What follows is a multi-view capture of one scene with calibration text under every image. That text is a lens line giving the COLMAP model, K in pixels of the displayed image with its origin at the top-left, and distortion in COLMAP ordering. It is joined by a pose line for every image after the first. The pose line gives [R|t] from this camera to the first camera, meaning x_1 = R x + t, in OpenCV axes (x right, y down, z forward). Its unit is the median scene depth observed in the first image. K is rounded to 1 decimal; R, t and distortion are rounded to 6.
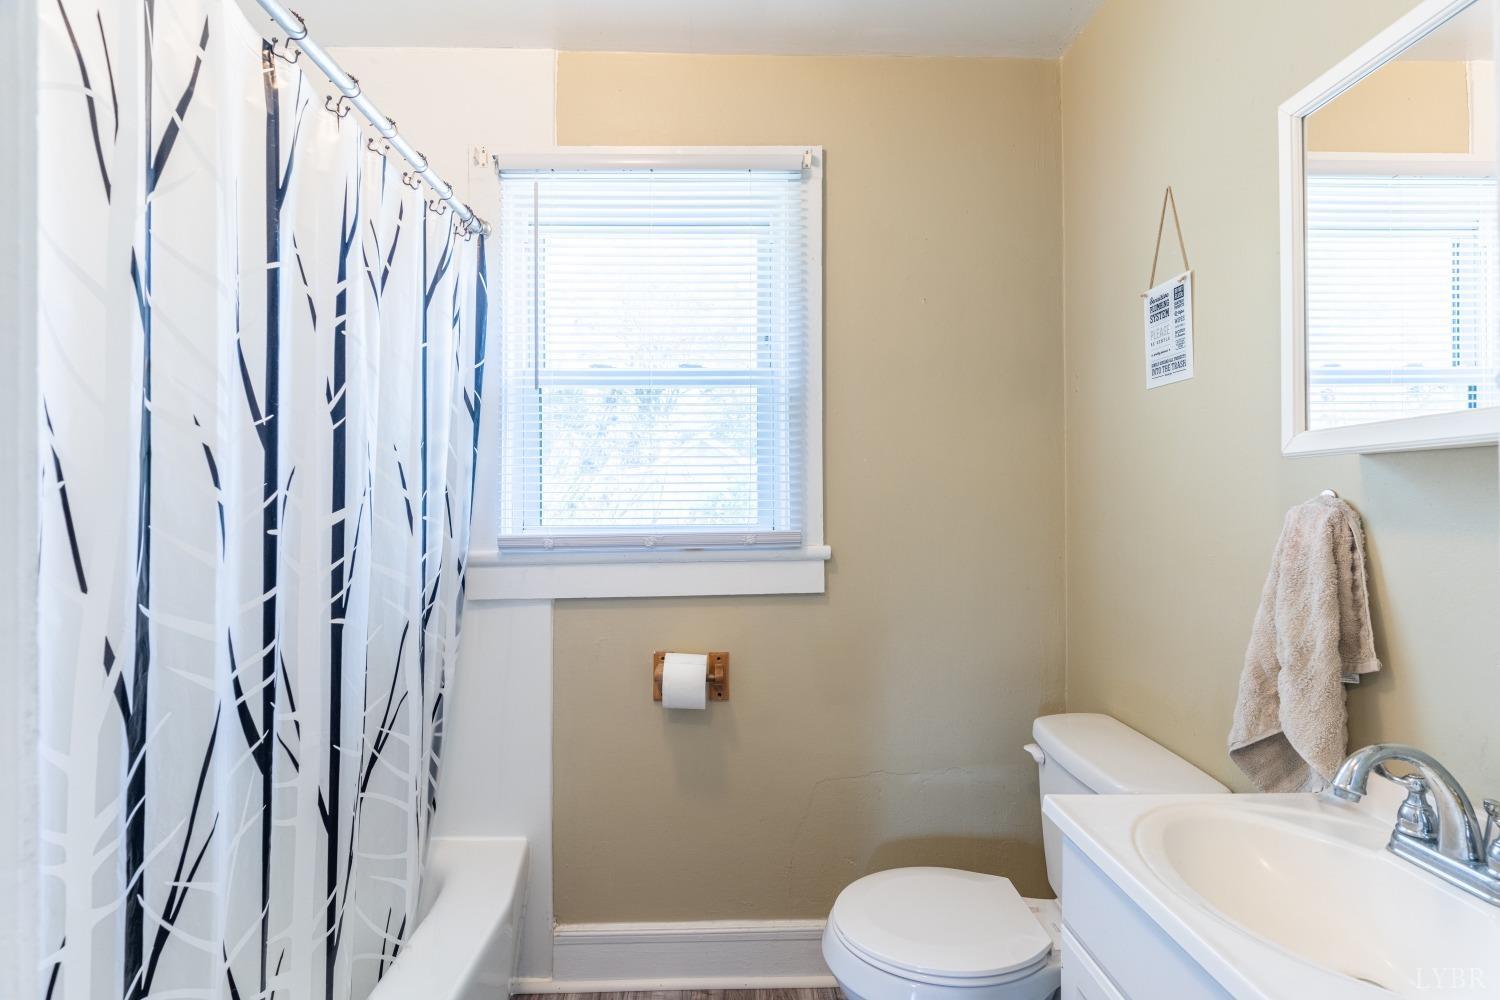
lens RADIAL K [[736.6, 0, 748.8], [0, 736.6, 496.4], [0, 0, 1]] dist [-0.003083, 0.000143]
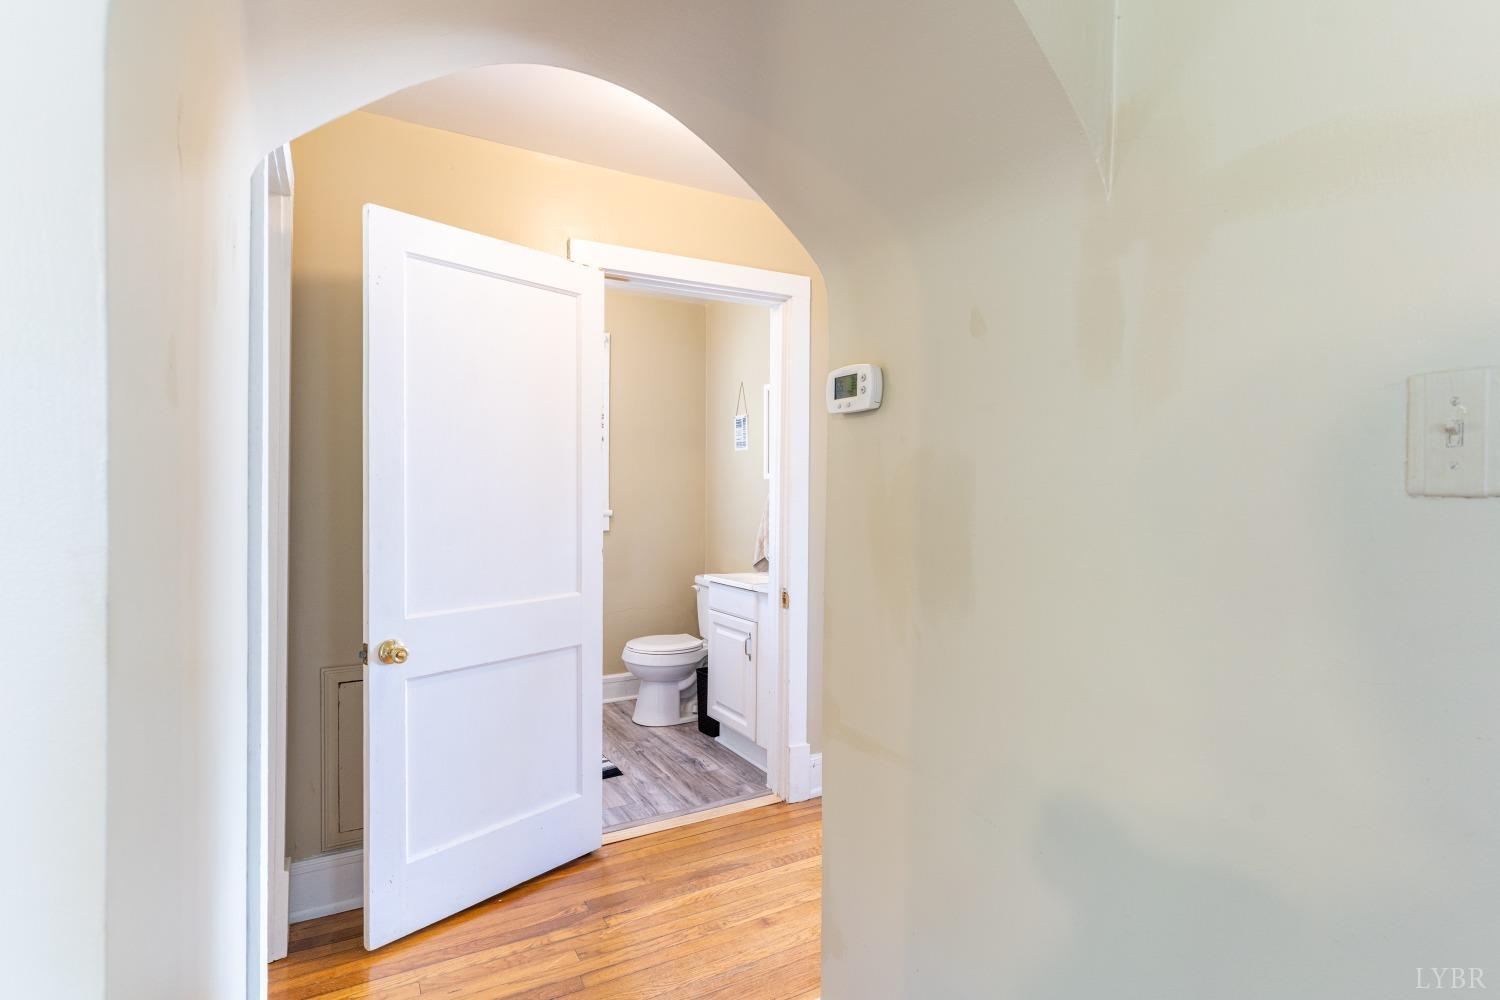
lens RADIAL K [[745.0, 0, 750.0], [0, 745.0, 500.0], [0, 0, 1]] dist [-0.003388, -0.000255]
pose [[0.884318, 0.002102, 0.466881, -0.747602], [-0.010402, 0.999830, 0.015199, -0.004886], [-0.466769, -0.018297, 0.884190, -1.572703]]
